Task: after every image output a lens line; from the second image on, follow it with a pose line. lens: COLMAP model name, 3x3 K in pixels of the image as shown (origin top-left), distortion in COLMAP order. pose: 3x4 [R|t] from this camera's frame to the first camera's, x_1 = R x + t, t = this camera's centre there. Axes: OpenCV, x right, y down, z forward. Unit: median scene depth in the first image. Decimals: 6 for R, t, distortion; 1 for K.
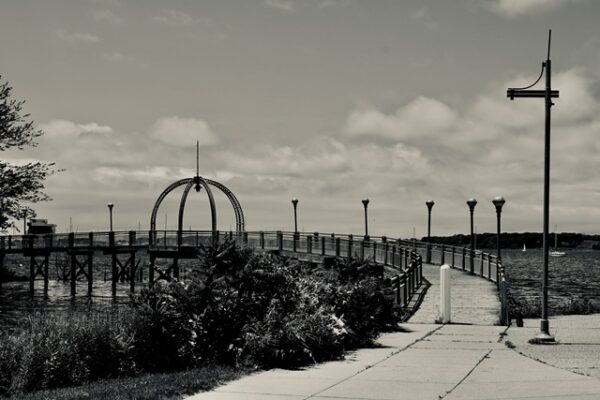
lens RADIAL K [[940.0, 0, 300.0], [0, 940.0, 200.0], [0, 0, 1]] dist [-0.029199, -0.002051]
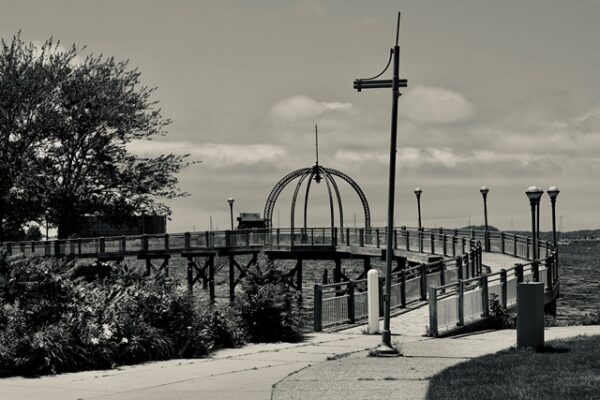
lens RADIAL K [[1131.9, 0, 300.0], [0, 1131.9, 200.0], [0, 0, 1]] dist [-0.009610, -0.089360]
pose [[0.971093, -0.026427, -0.237235, 0.126690], [0.029595, 0.999514, 0.009805, -0.003870], [0.236861, -0.016542, 0.971403, -0.027435]]
